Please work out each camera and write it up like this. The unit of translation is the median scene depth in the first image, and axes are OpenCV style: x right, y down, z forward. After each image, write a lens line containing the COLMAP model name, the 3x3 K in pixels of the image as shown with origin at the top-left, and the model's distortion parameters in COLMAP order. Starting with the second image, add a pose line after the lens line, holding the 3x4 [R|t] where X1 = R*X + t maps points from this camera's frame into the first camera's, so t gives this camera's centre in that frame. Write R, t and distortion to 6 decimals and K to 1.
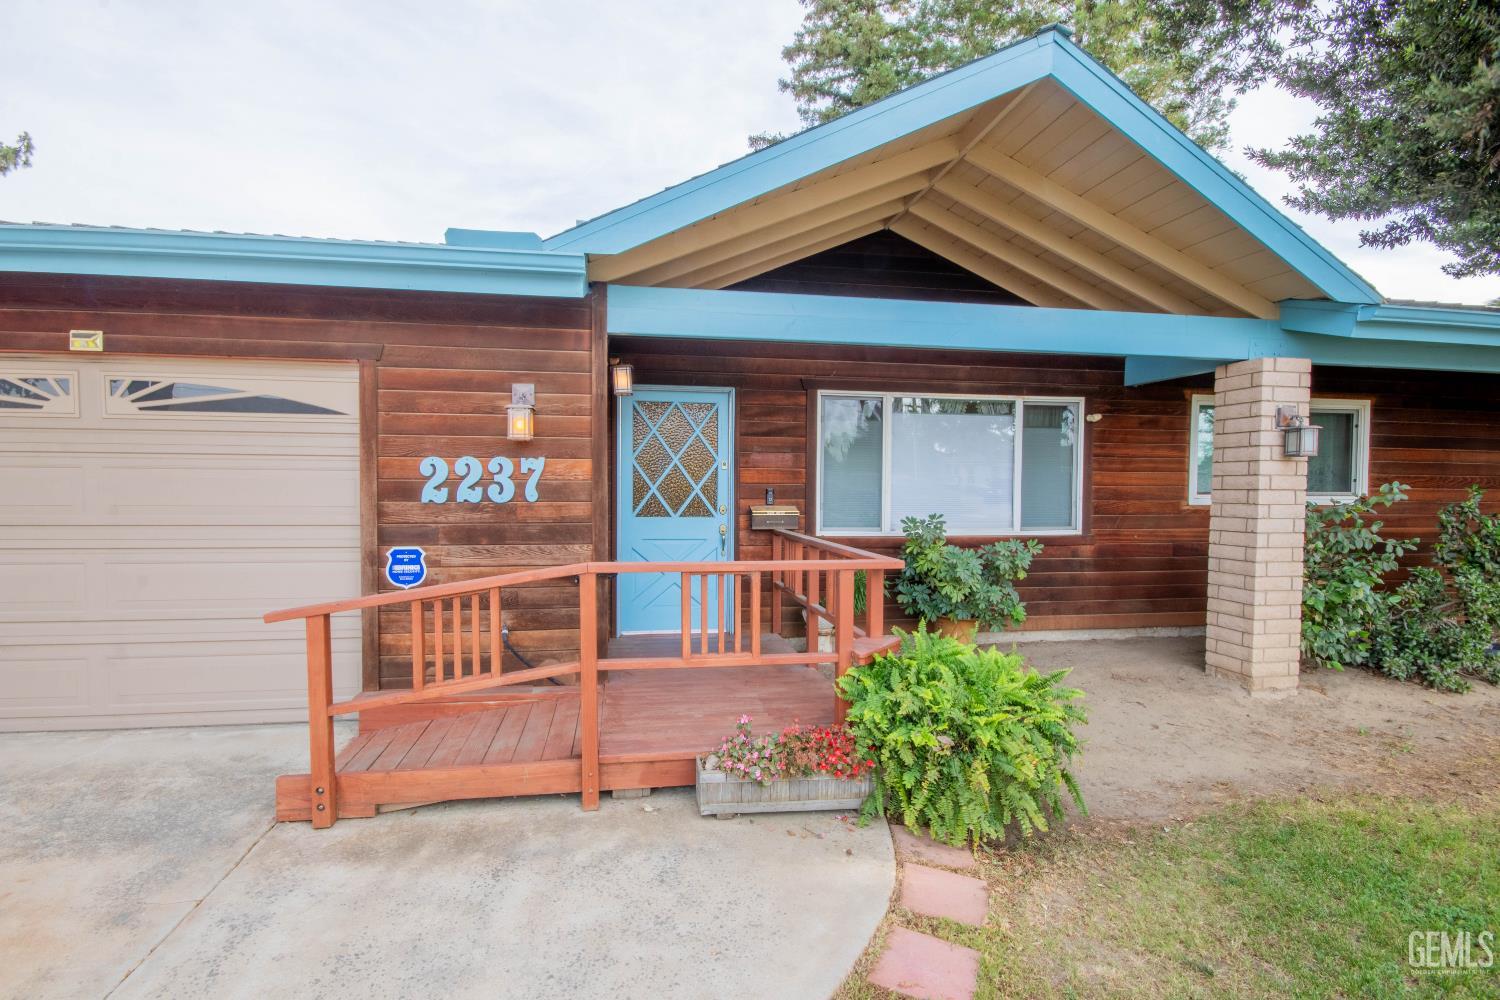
lens RADIAL K [[700.4, 0, 733.3], [0, 700.4, 516.9], [0, 0, 1]] dist [-0.000804, -0.000461]
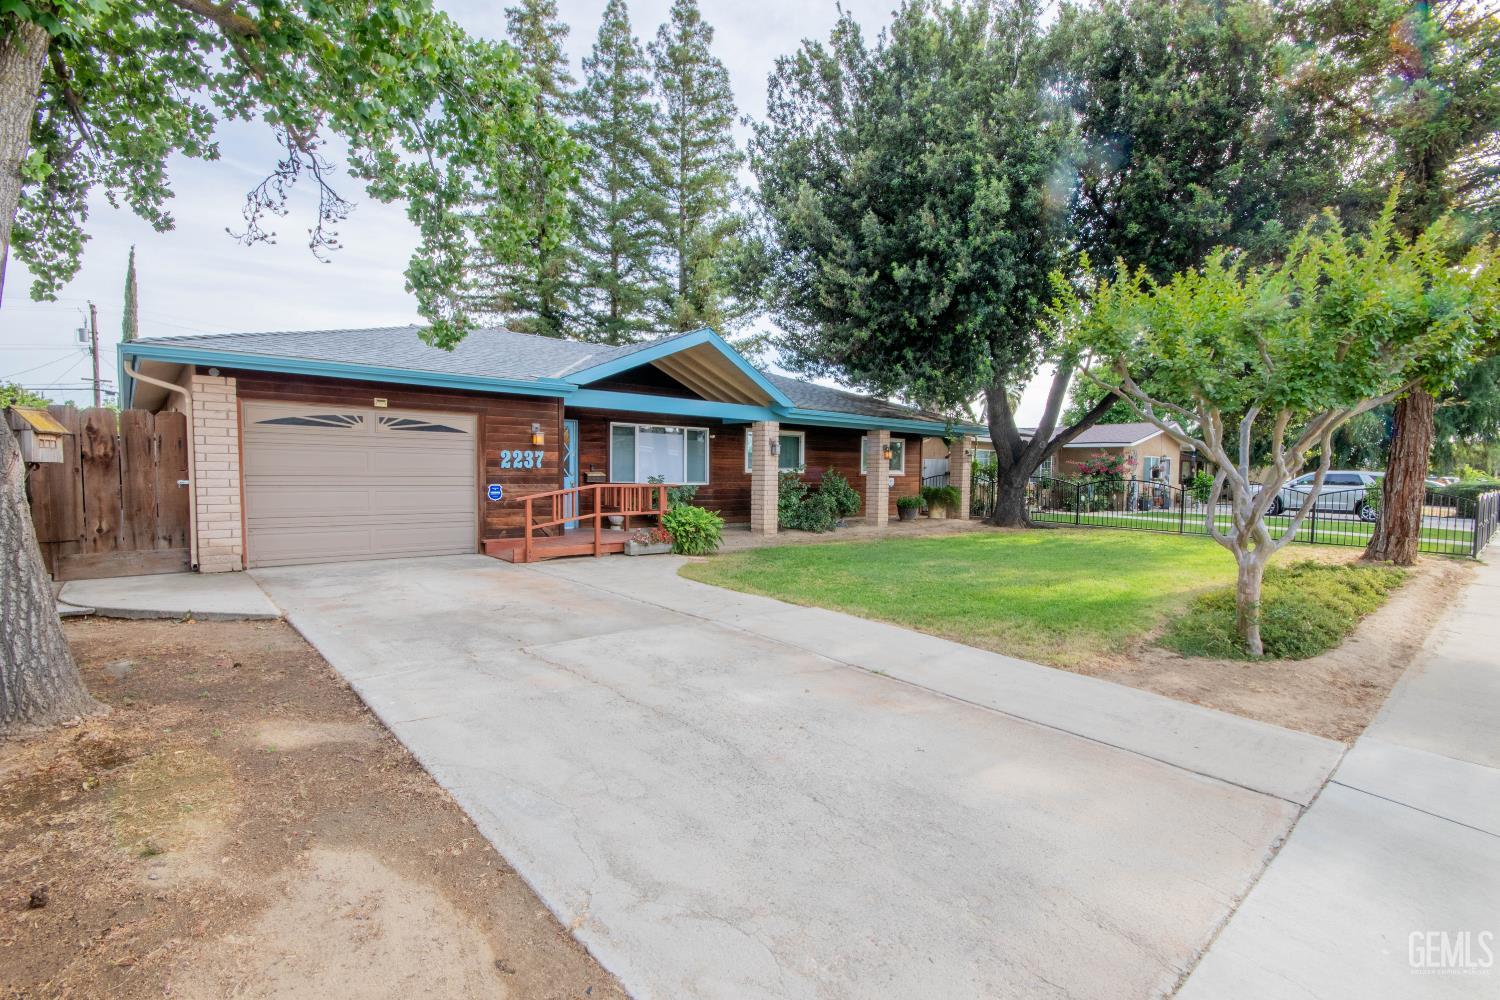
lens RADIAL K [[700.4, 0, 733.3], [0, 700.4, 516.9], [0, 0, 1]] dist [-0.000804, -0.000461]
pose [[0.847936, -0.030977, 0.529193, -1.053543], [0.017824, 0.999393, 0.029942, 0.096848], [-0.529799, -0.015957, 0.847973, -1.624040]]
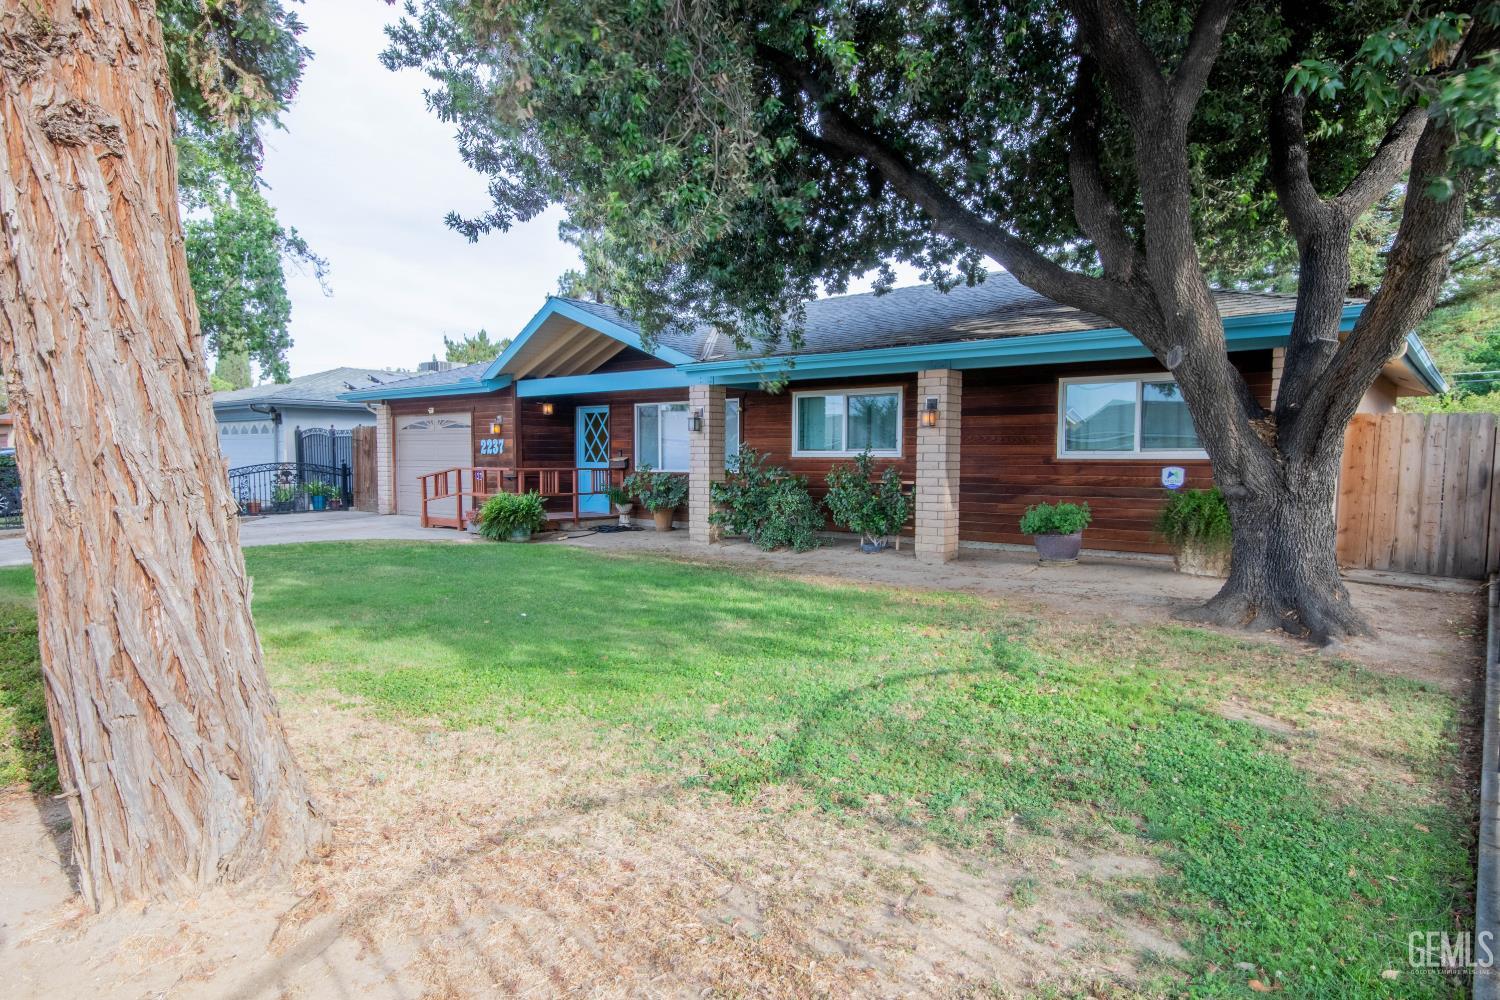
lens RADIAL K [[890.8, 0, 742.5], [0, 890.8, 503.3], [0, 0, 1]] dist [0.004414, 0.000312]
pose [[0.658839, 0.035905, -0.751427, 3.319038], [-0.031774, 0.999297, 0.019889, 0.085502], [0.751613, 0.010772, 0.659517, -0.782384]]
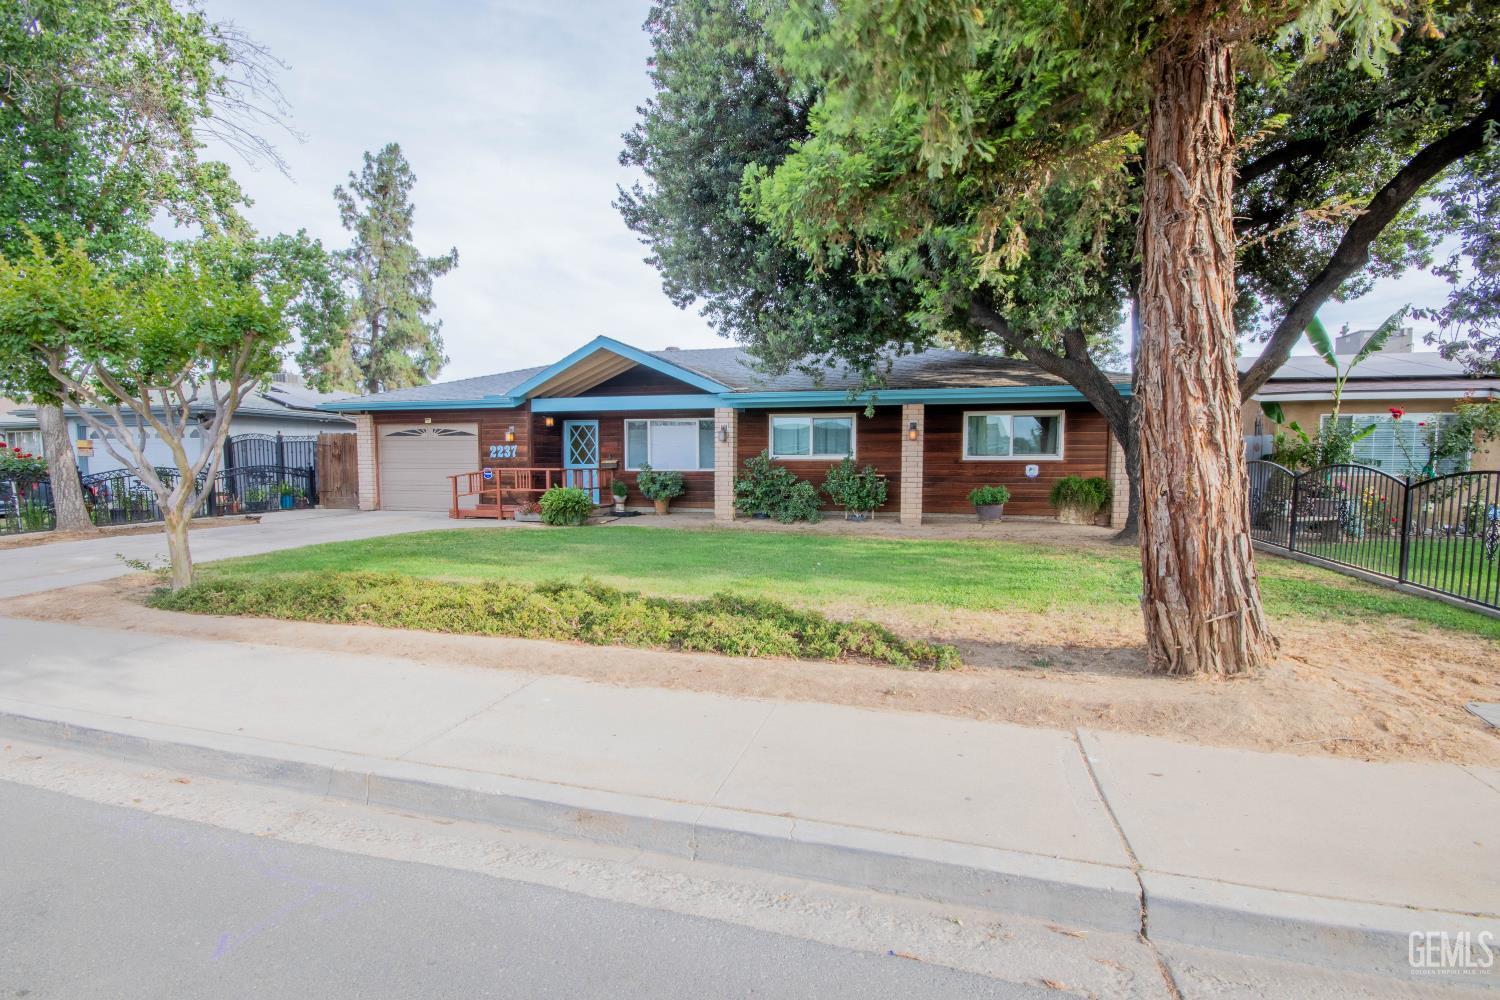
lens RADIAL K [[700.4, 0, 733.3], [0, 700.4, 516.9], [0, 0, 1]] dist [-0.000804, -0.000461]
pose [[0.904343, 0.029539, -0.425784, 2.396791], [-0.014823, 0.999174, 0.037835, 0.140487], [0.426549, -0.027904, 0.904034, -1.933376]]
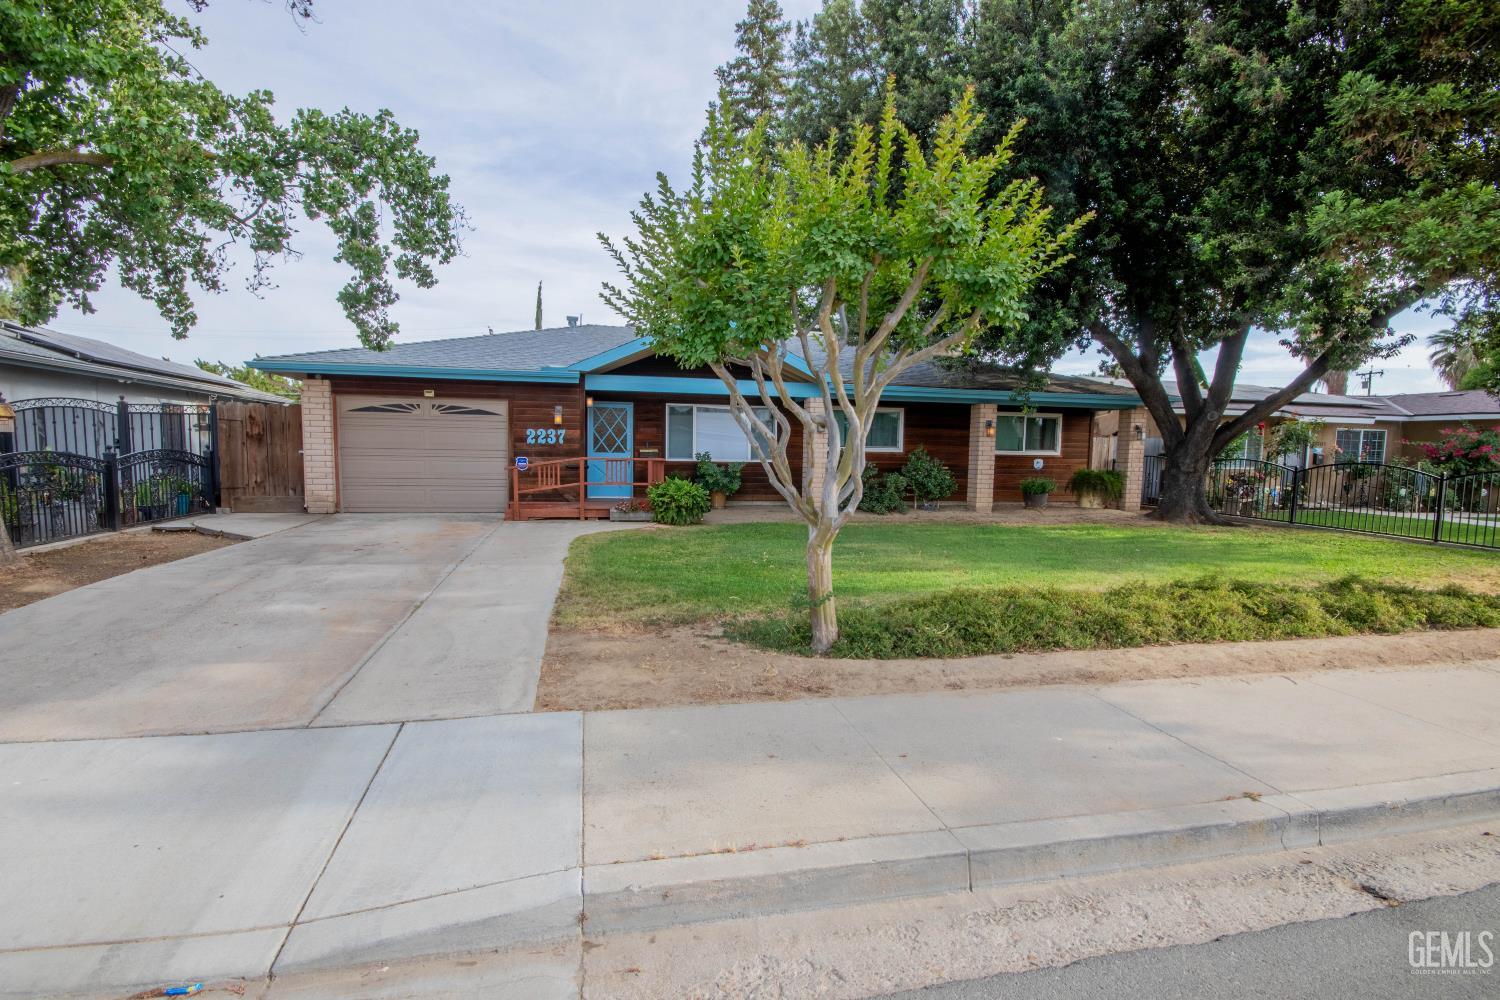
lens RADIAL K [[700.4, 0, 733.3], [0, 700.4, 516.9], [0, 0, 1]] dist [-0.000804, -0.000461]
pose [[0.998509, 0.005302, 0.054326, 0.312194], [-0.007969, 0.998767, 0.048996, 0.144659], [-0.053999, -0.049356, 0.997320, -2.168314]]
